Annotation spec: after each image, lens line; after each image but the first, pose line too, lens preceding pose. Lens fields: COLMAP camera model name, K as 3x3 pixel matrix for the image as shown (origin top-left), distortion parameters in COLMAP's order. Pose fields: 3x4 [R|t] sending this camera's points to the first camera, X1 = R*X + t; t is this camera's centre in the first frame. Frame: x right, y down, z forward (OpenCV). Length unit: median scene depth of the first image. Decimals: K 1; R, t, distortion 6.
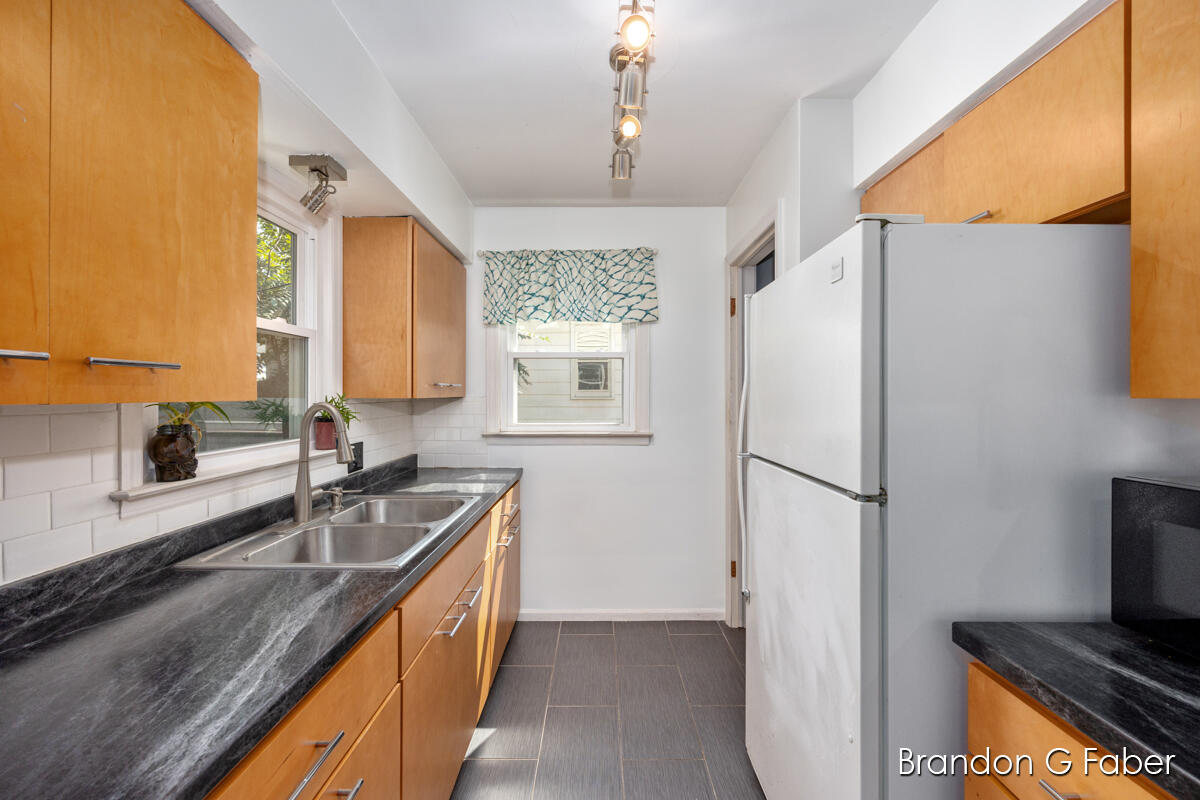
lens RADIAL K [[478.2, 0, 601.6], [0, 478.2, 396.6], [0, 0, 1]] dist [-0.001058, -0.000364]
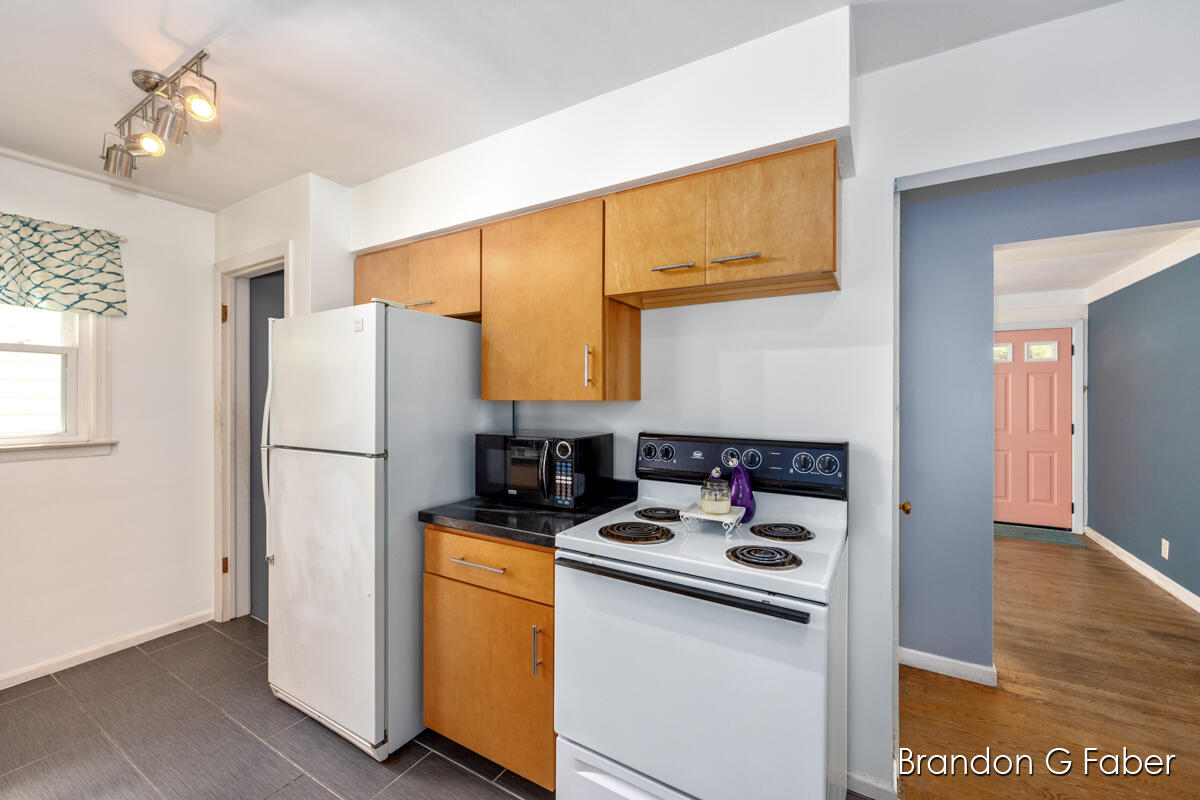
lens RADIAL K [[478.2, 0, 601.6], [0, 478.2, 396.6], [0, 0, 1]] dist [-0.001058, -0.000364]
pose [[0.502053, 0.002007, 0.864834, -0.215814], [0.002124, 0.999991, -0.003554, -0.001357], [-0.864834, 0.003621, 0.502045, -0.236277]]
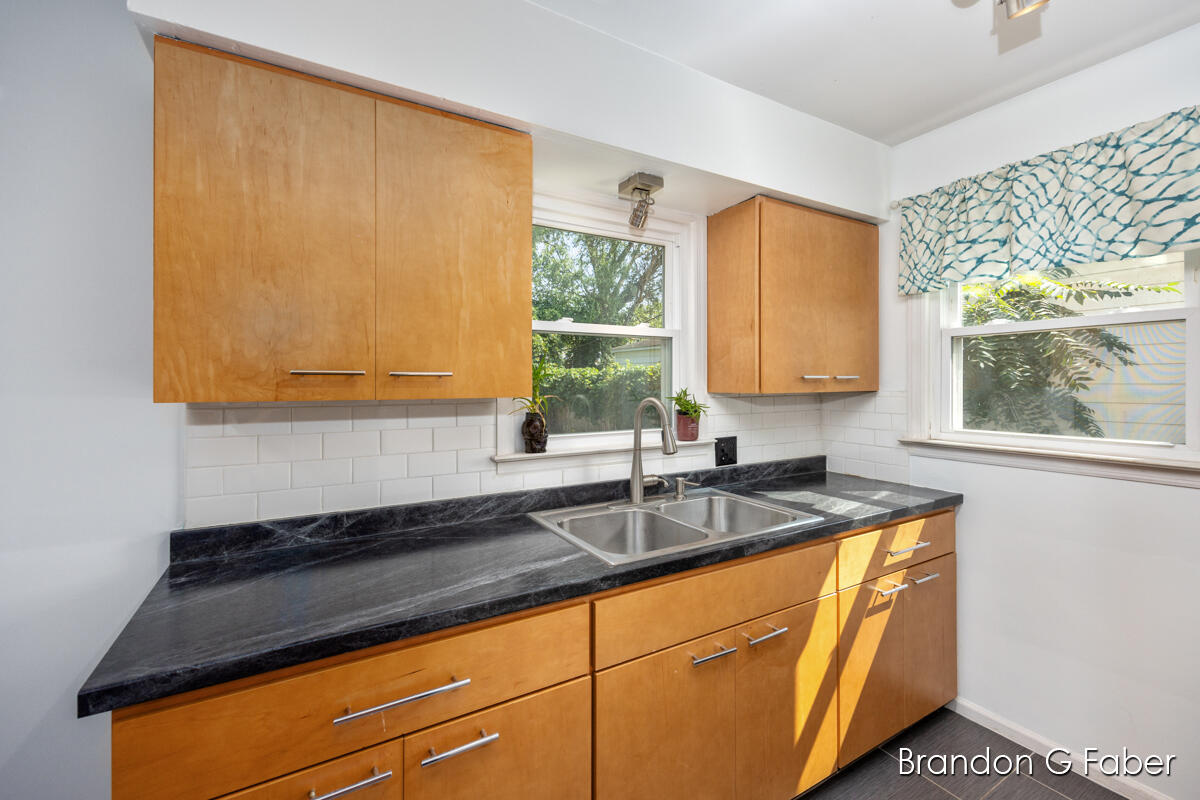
lens RADIAL K [[500.2, 0, 595.1], [0, 500.2, 384.8], [0, 0, 1]] dist [-0.002268, -0.000677]
pose [[0.509817, -0.001373, -0.860282, 0.194016], [-0.000273, 0.999998, -0.001758, -0.008562], [0.860283, 0.001131, 0.509816, 0.178714]]
